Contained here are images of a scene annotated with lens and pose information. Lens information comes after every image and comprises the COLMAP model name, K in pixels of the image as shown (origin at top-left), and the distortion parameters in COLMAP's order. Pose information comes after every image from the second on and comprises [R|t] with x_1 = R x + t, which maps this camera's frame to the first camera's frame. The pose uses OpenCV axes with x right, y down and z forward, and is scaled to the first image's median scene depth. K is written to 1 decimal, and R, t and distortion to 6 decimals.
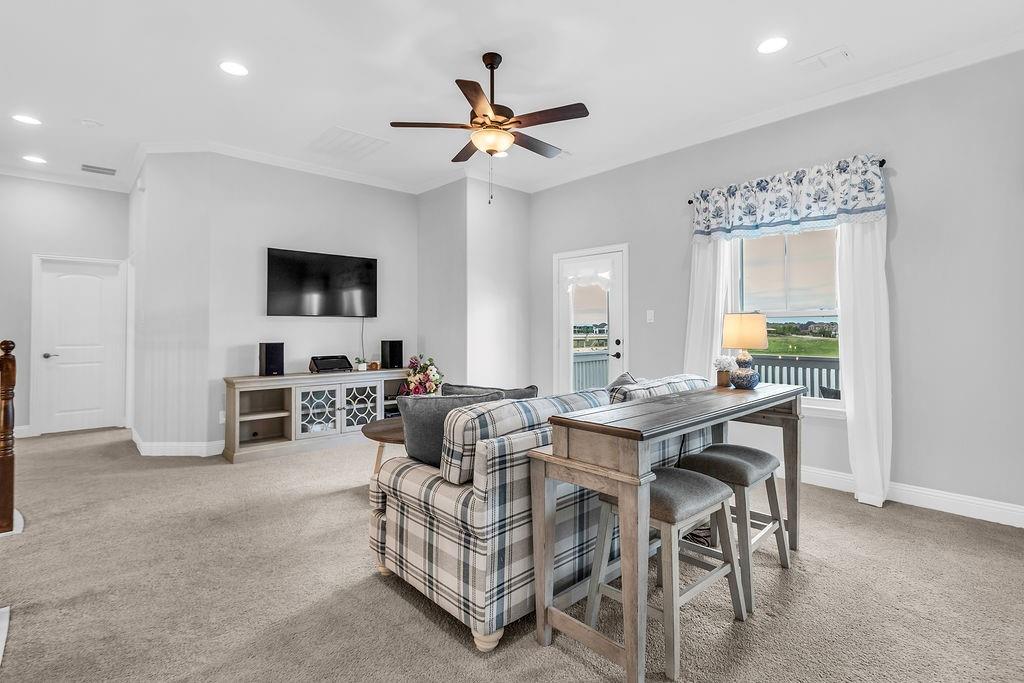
lens RADIAL K [[481.6, 0, 513.0], [0, 481.6, 336.7], [0, 0, 1]] dist [0.001821, 0.000193]
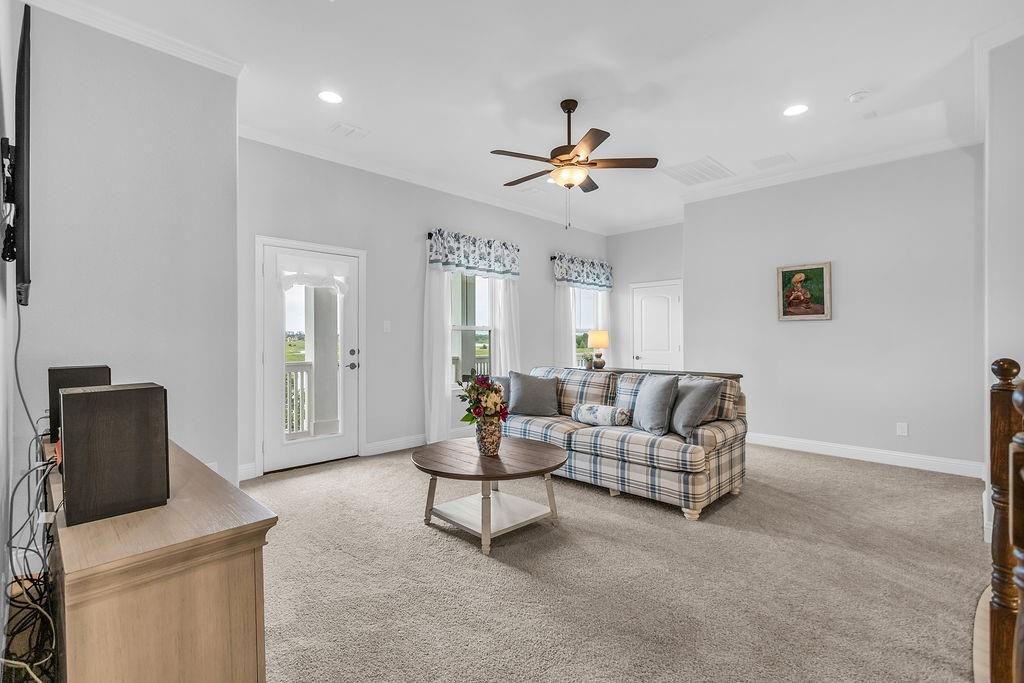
lens RADIAL K [[481.6, 0, 513.0], [0, 481.6, 336.7], [0, 0, 1]] dist [0.001821, 0.000193]
pose [[-0.040119, 0.006427, 0.999174, -0.869091], [0.020099, 0.999782, -0.005624, -0.008428], [-0.998993, 0.019856, -0.040240, 0.852928]]
